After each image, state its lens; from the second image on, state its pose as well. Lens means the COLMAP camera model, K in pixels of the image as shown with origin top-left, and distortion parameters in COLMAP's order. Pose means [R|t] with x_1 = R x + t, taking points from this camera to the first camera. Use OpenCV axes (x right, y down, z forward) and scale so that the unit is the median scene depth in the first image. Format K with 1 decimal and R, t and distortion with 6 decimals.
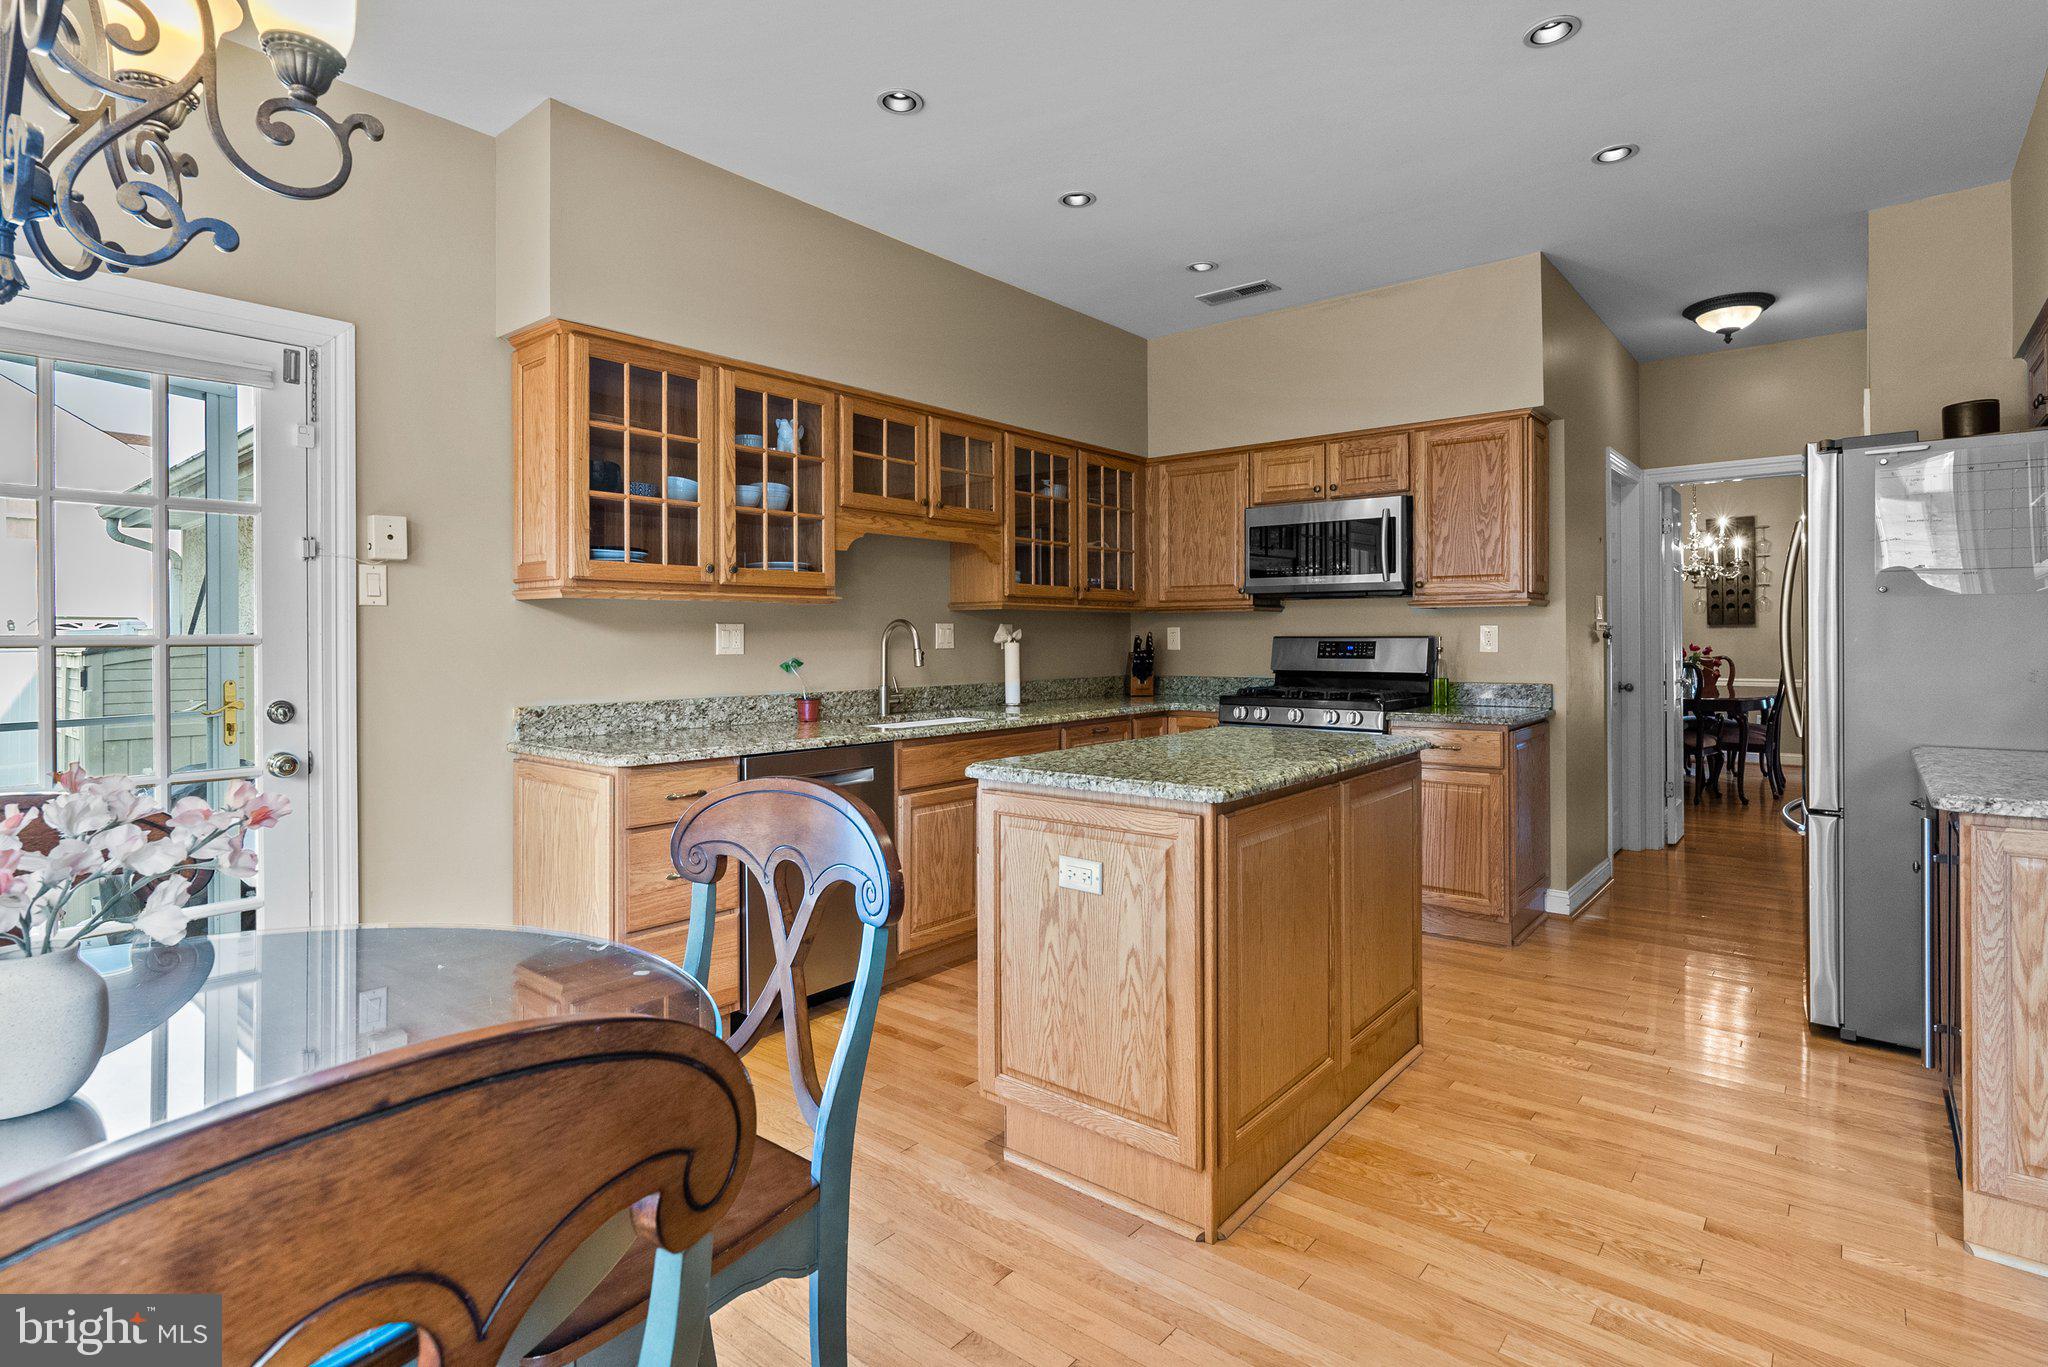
lens RADIAL K [[1014.2, 0, 1021.9], [0, 1014.2, 644.4], [0, 0, 1]] dist [-0.000551, 0.000684]
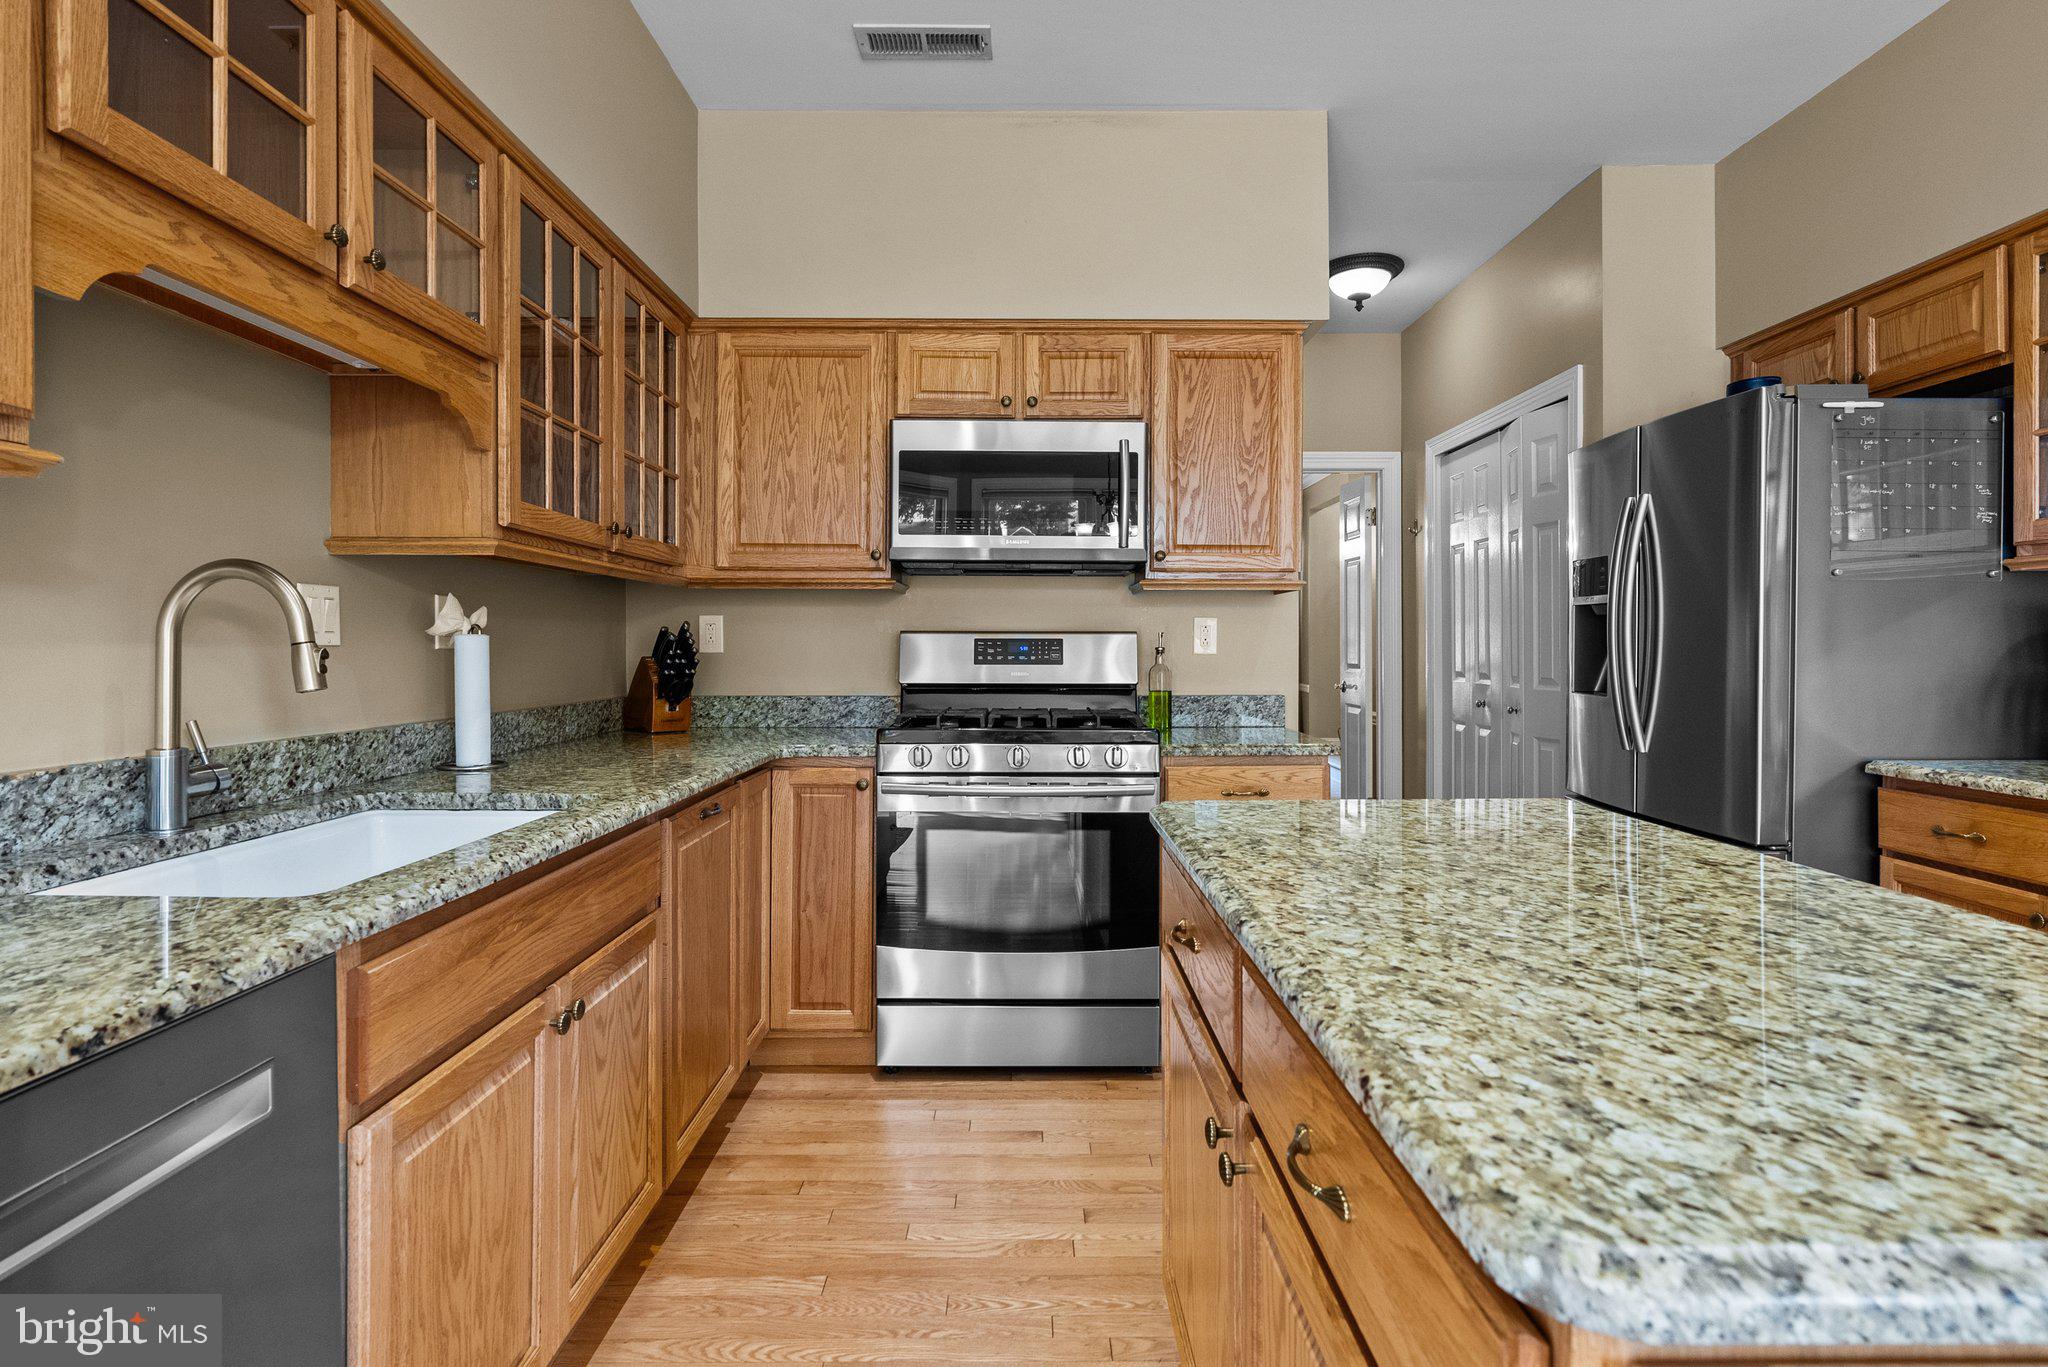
lens RADIAL K [[1045.0, 0, 1024.9], [0, 1045.0, 654.0], [0, 0, 1]] dist [-0.004191, 0.000857]
pose [[0.767841, 0.000317, 0.640640, -0.139632], [0.000549, 0.999999, -0.001153, 0.009066], [-0.640640, 0.001237, 0.767840, 0.537053]]
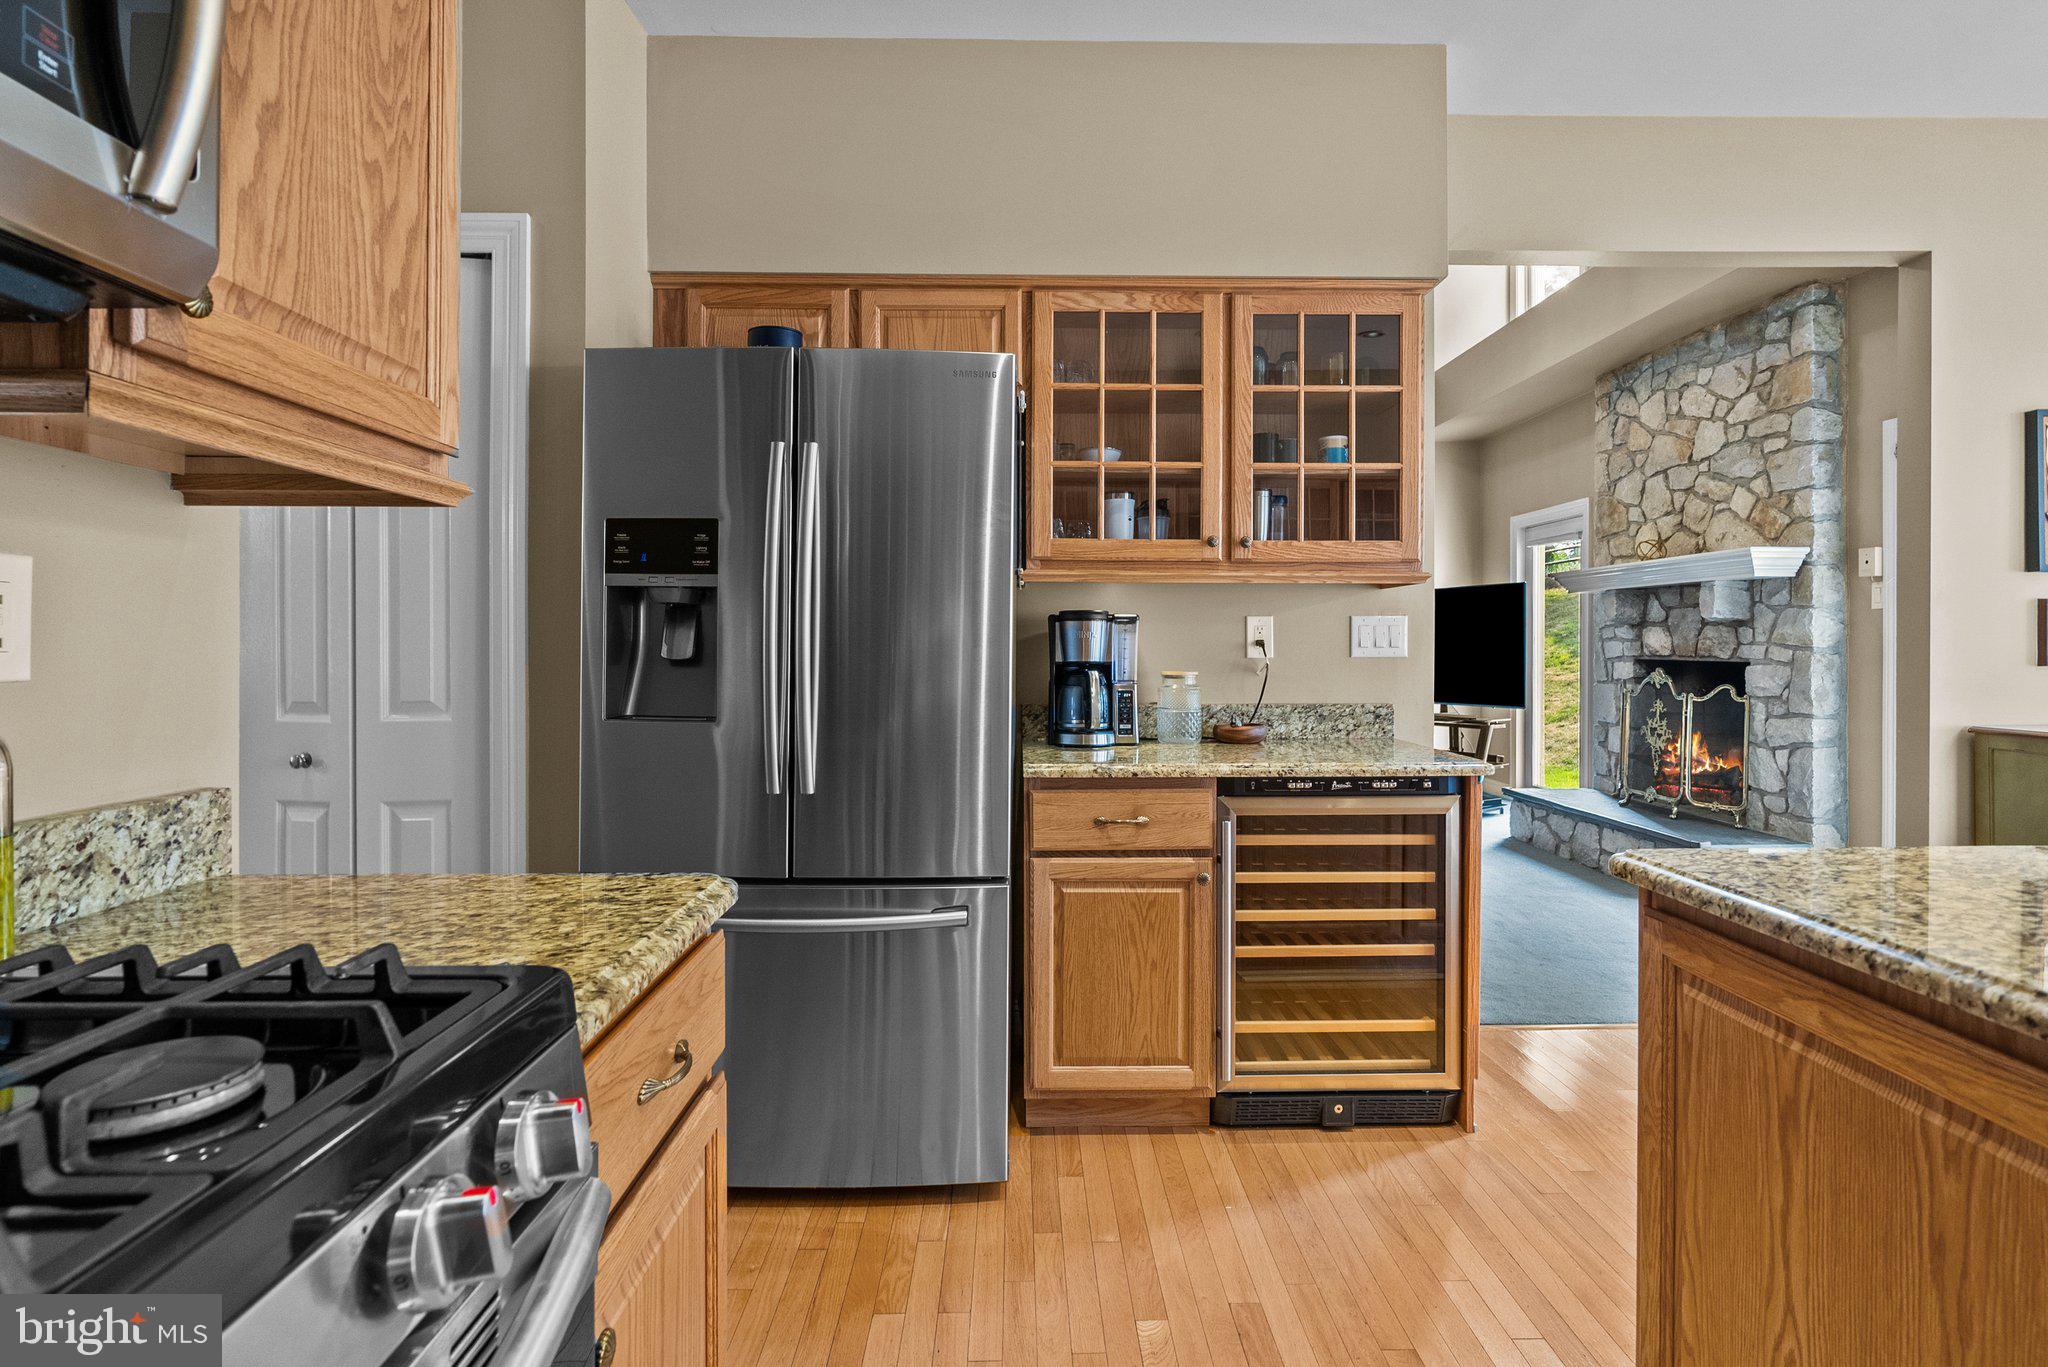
lens RADIAL K [[1014.2, 0, 1021.9], [0, 1014.2, 644.4], [0, 0, 1]] dist [-0.000551, 0.000684]
pose [[-0.653077, 0.005811, 0.757269, 0.174769], [0.008246, 0.999966, -0.000561, 0.002262], [-0.757247, 0.005878, -0.653102, 1.050645]]
